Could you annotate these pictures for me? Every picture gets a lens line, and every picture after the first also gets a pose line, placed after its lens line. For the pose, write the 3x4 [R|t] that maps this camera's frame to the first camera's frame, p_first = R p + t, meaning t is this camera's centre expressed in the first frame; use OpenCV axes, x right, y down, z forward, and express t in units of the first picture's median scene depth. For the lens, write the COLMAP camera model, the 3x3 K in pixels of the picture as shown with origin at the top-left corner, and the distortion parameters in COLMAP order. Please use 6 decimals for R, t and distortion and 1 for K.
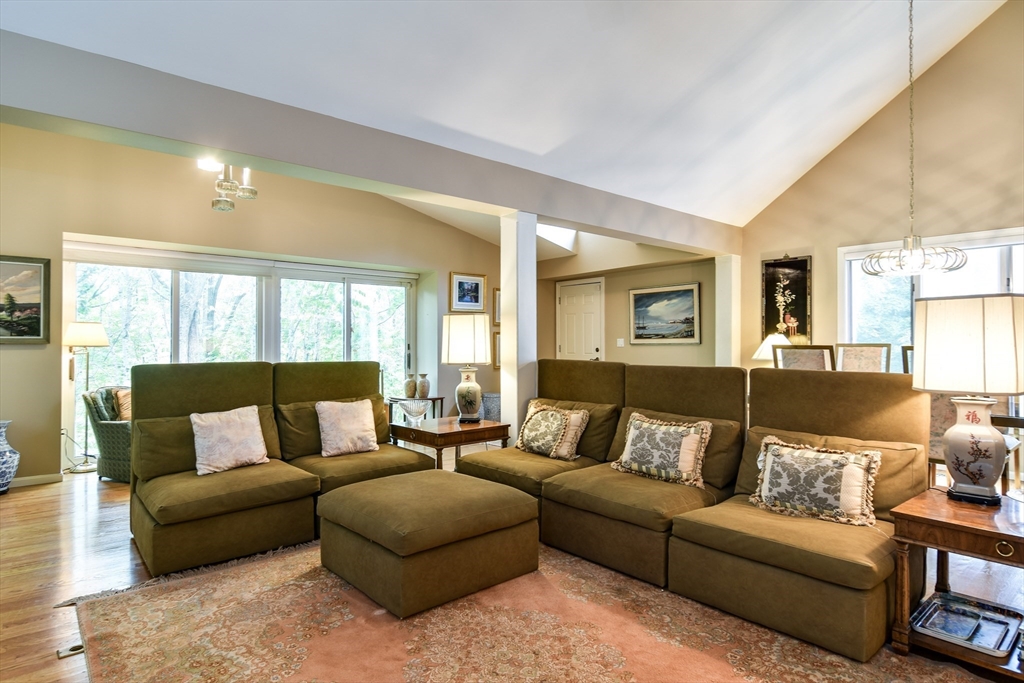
lens RADIAL K [[558.2, 0, 517.4], [0, 558.2, 341.1], [0, 0, 1]] dist [0.001534, -0.006910]
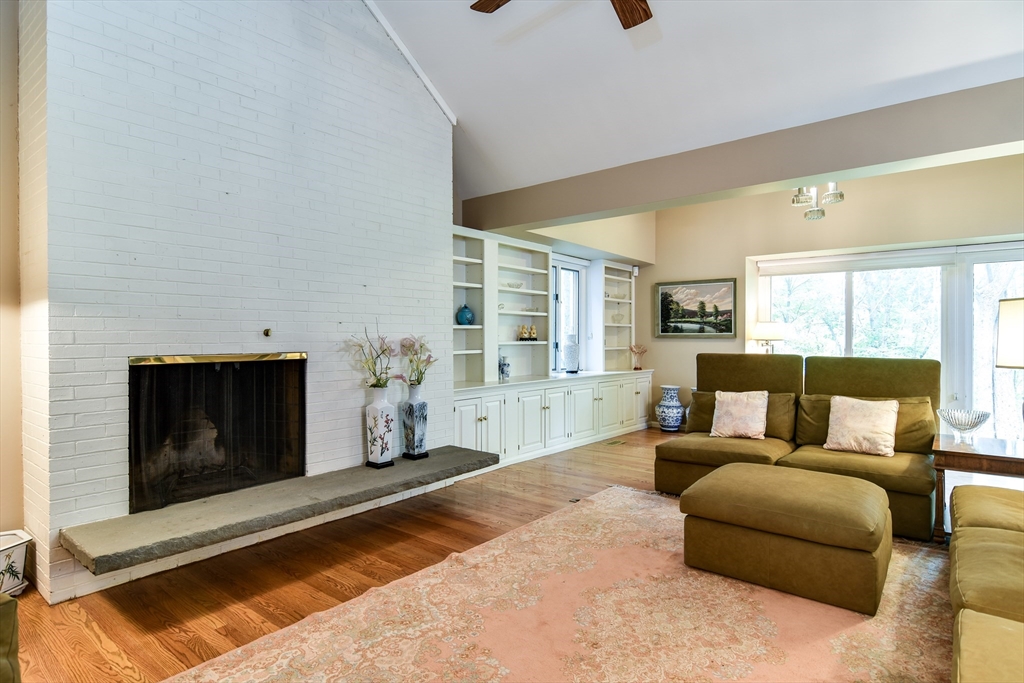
lens RADIAL K [[558.2, 0, 515.8], [0, 558.2, 339.8], [0, 0, 1]] dist [0.001534, -0.006910]
pose [[0.166883, 0.005721, -0.985960, 0.633985], [0.001516, 0.999980, 0.006059, -0.000427], [0.985976, -0.002505, 0.166871, 0.297047]]
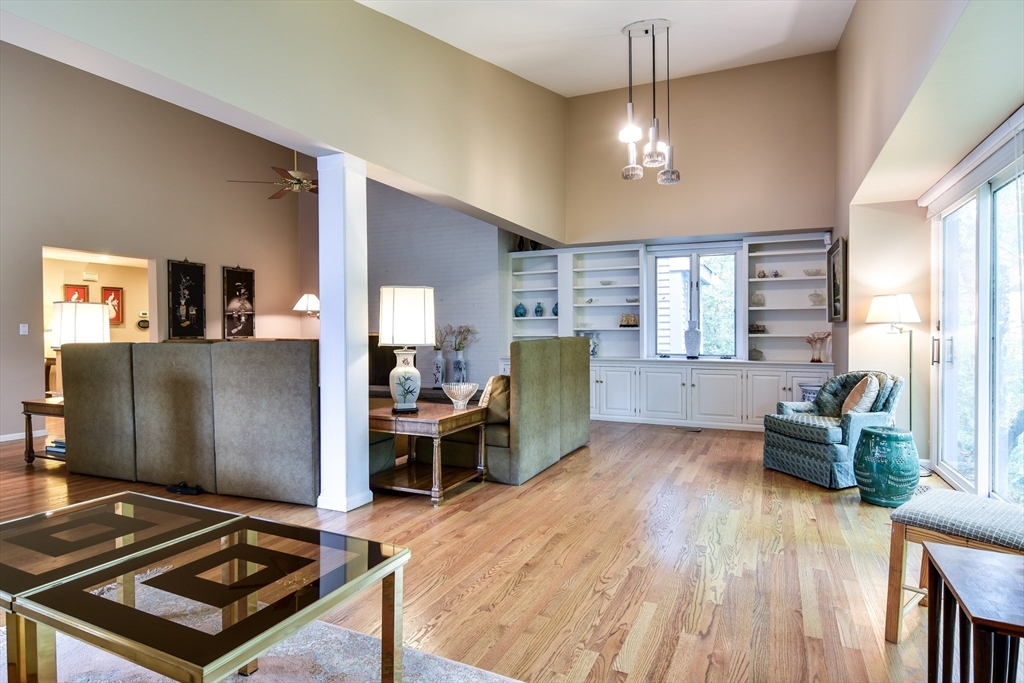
lens RADIAL K [[558.2, 0, 508.3], [0, 558.2, 340.9], [0, 0, 1]] dist [0.001534, -0.006910]
pose [[-0.925100, 0.012576, -0.379516, 0.104022], [0.008294, 0.999882, 0.012916, 0.034432], [0.379633, 0.008801, -0.925095, 2.370181]]
